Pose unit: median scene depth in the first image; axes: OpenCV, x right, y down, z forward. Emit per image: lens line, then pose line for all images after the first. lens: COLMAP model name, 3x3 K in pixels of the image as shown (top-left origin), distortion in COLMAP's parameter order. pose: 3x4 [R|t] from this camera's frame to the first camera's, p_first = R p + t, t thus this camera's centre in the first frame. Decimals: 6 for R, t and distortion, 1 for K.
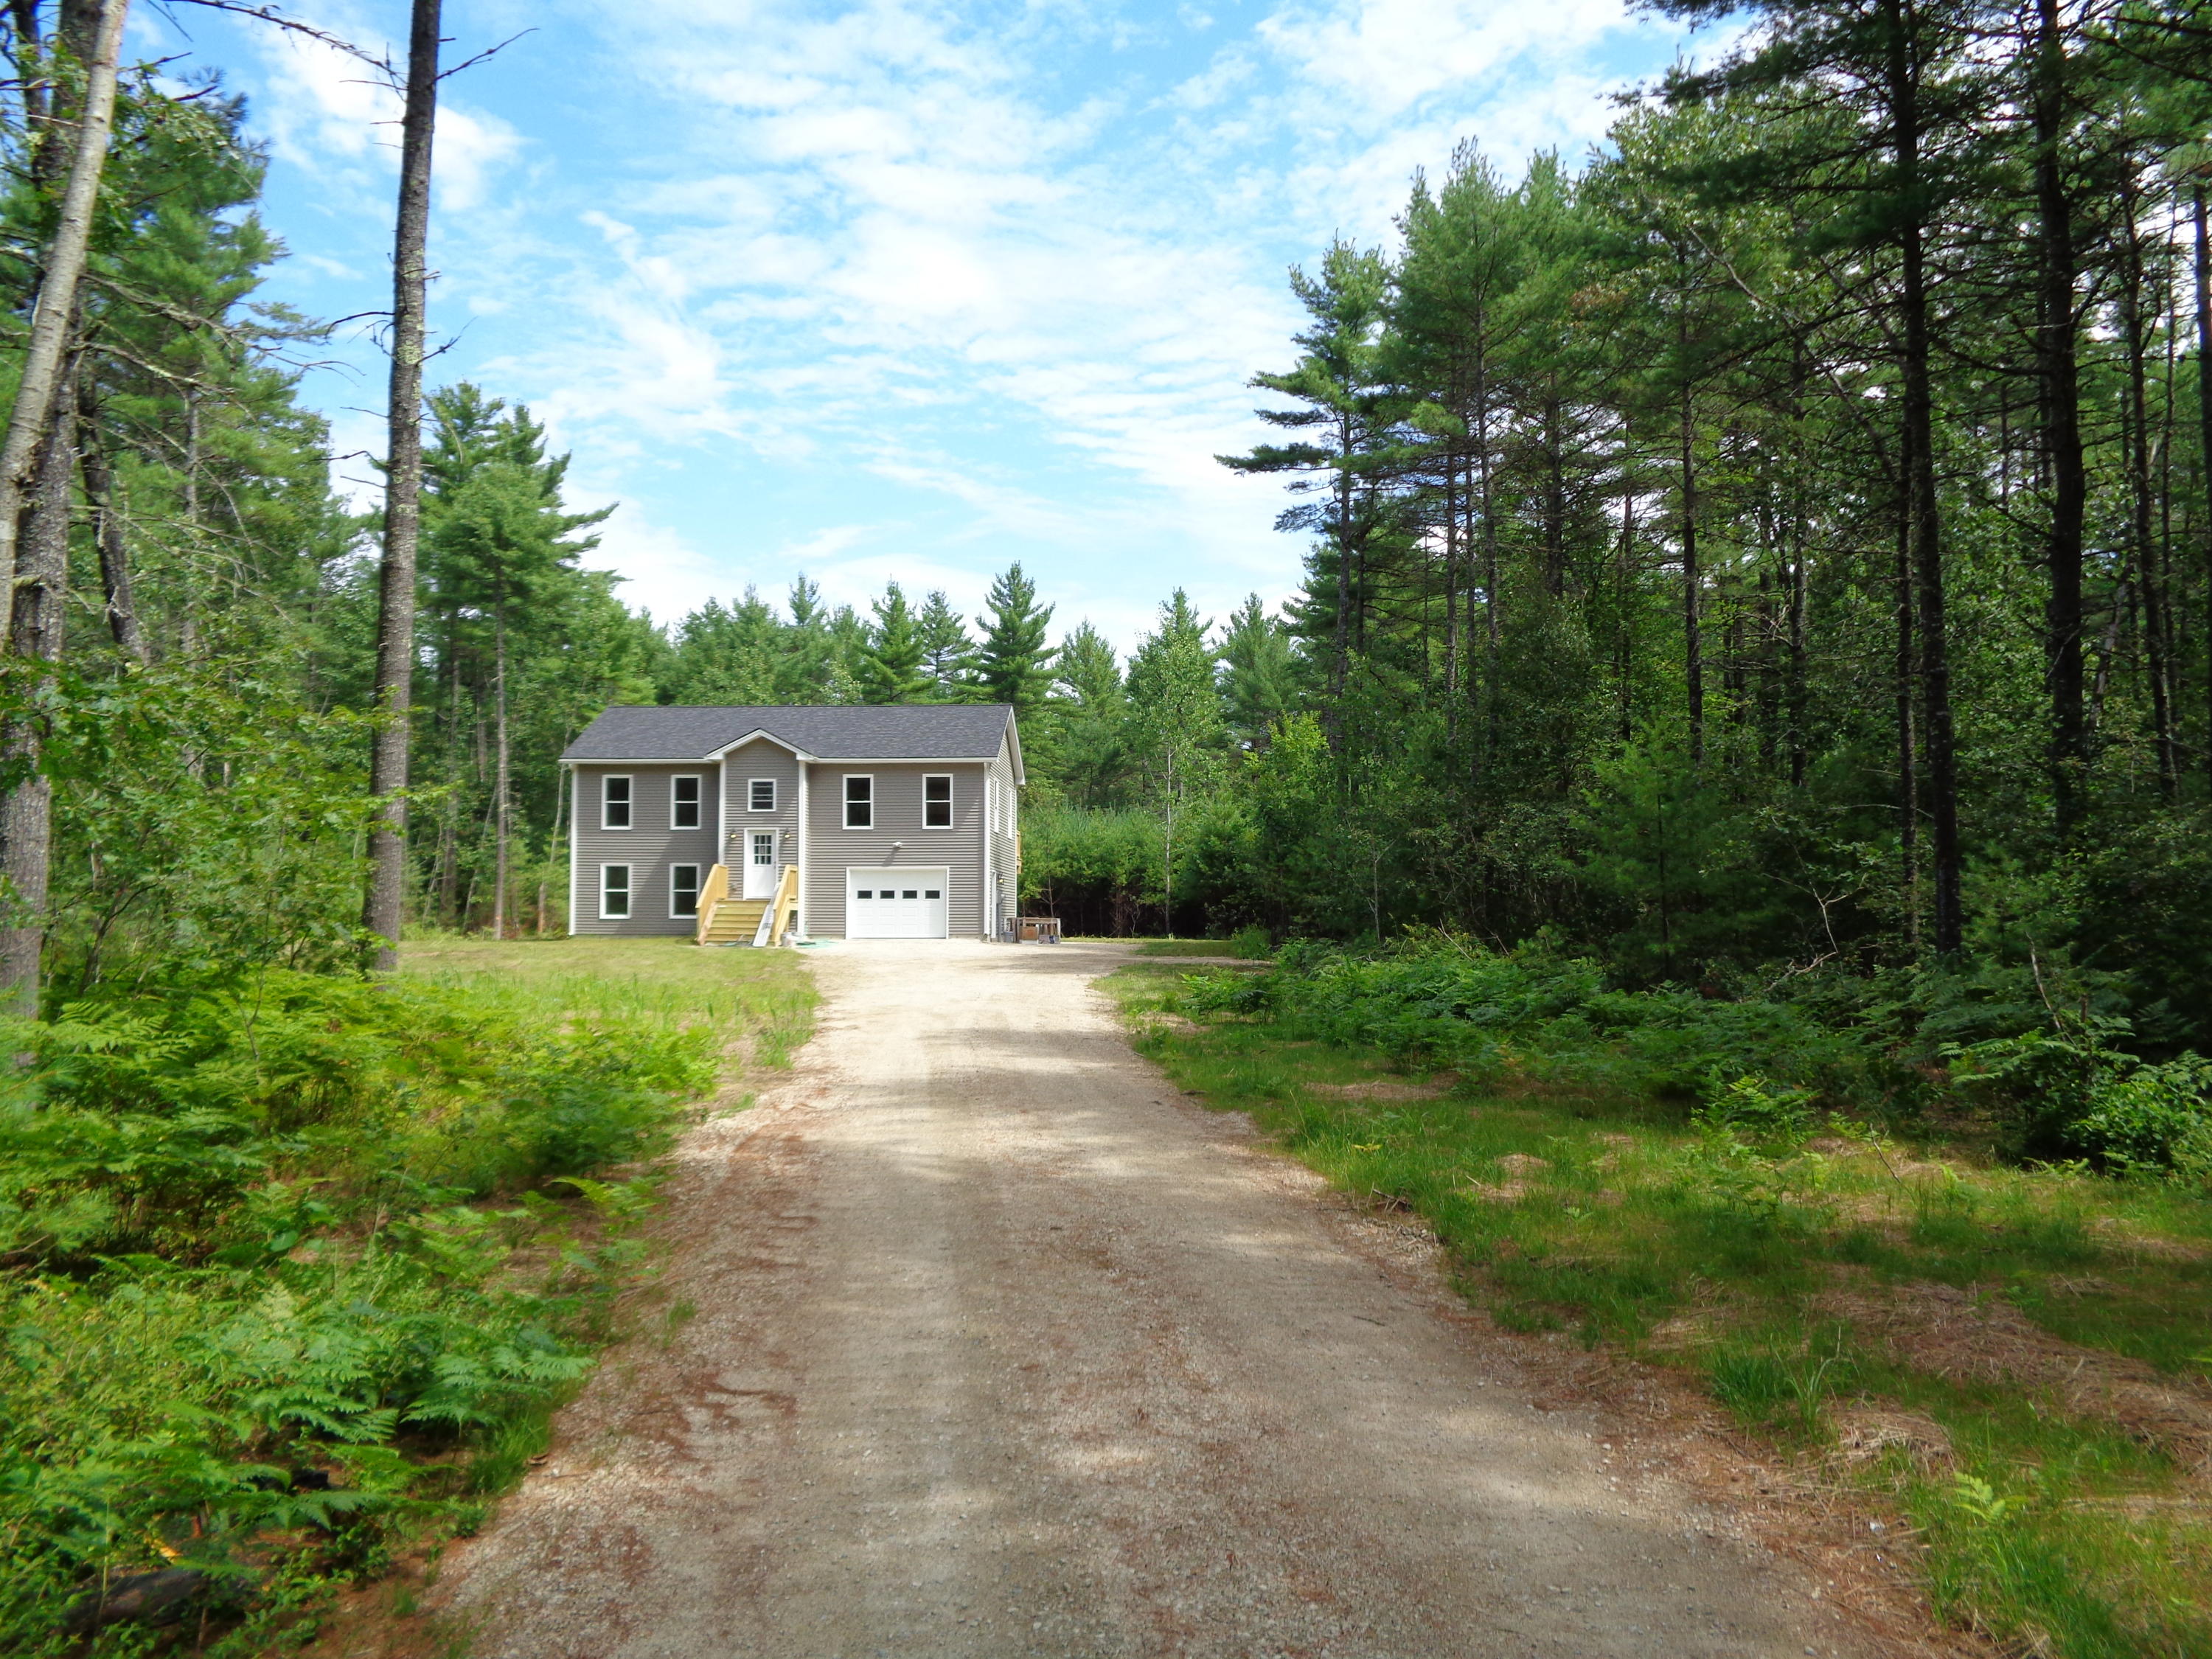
lens RADIAL K [[1655.6, 0, 1103.3], [0, 1655.6, 824.8], [0, 0, 1]] dist [0.021969, 0.004017]
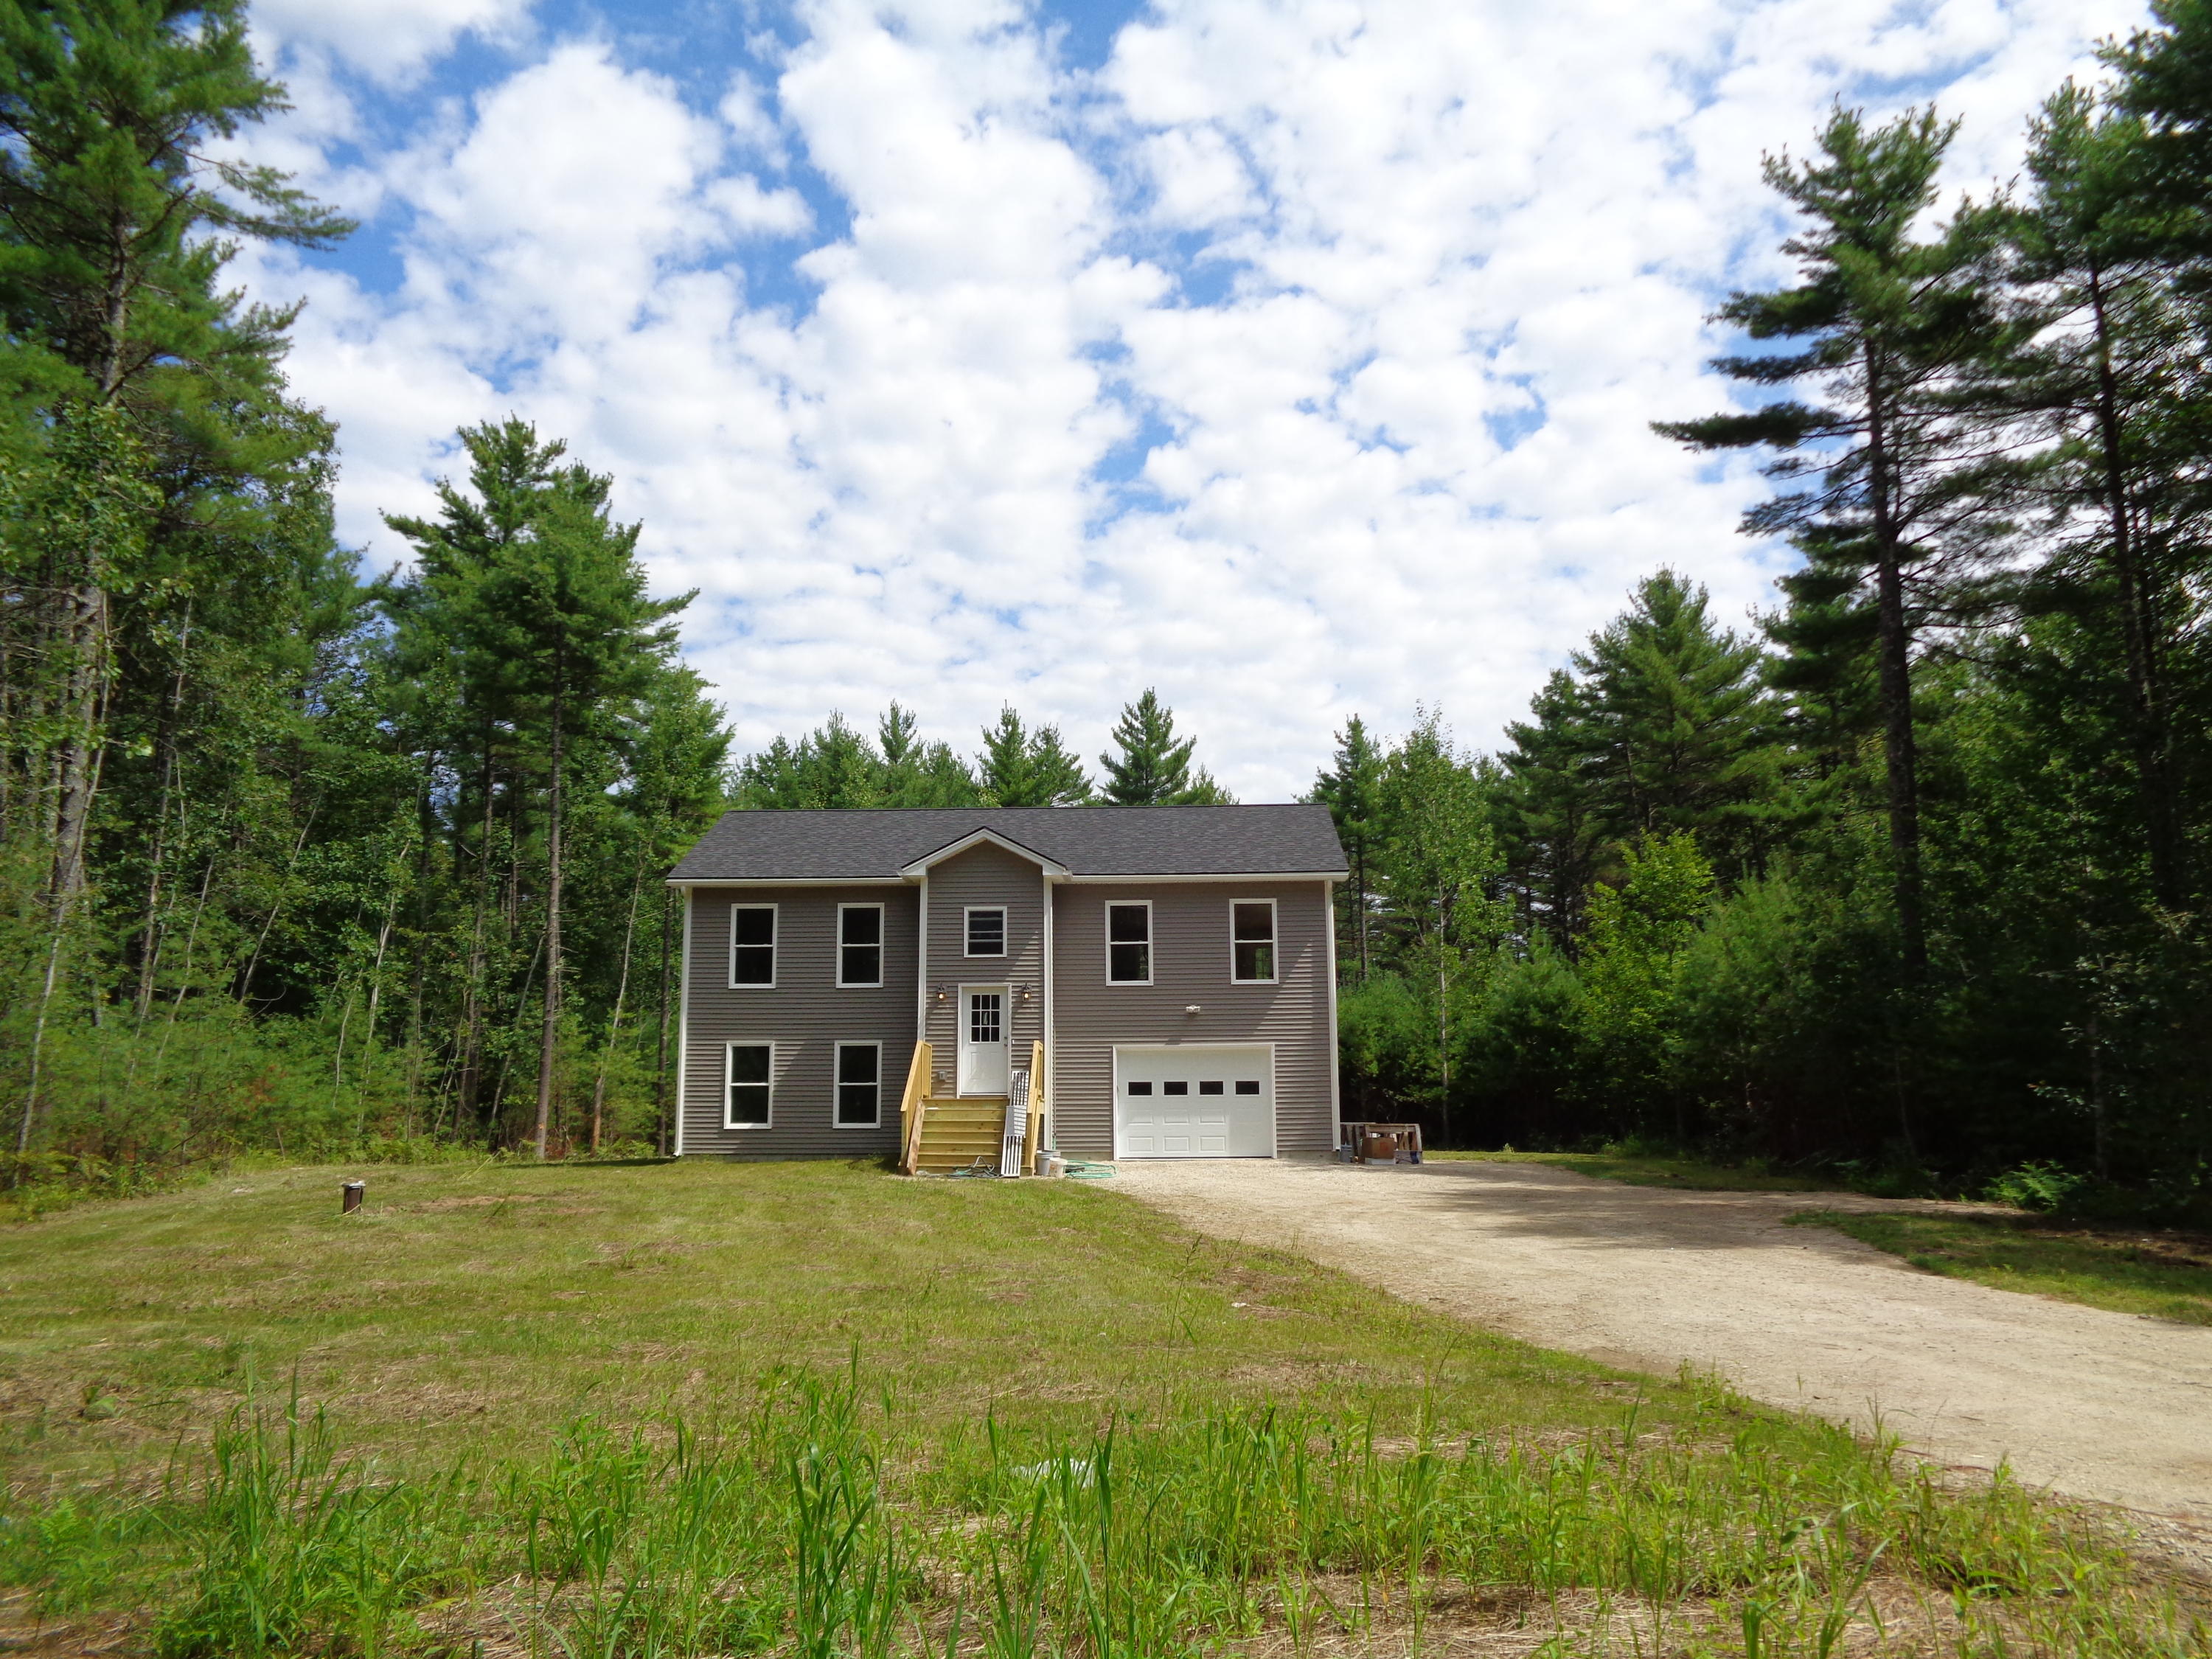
lens RADIAL K [[1655.6, 0, 1106.9], [0, 1655.6, 833.2], [0, 0, 1]] dist [0.021969, 0.004017]
pose [[0.999966, -0.004663, 0.006799, -0.138791], [0.005400, 0.993616, -0.112687, 0.013952], [-0.006230, 0.112720, 0.993607, 0.305892]]
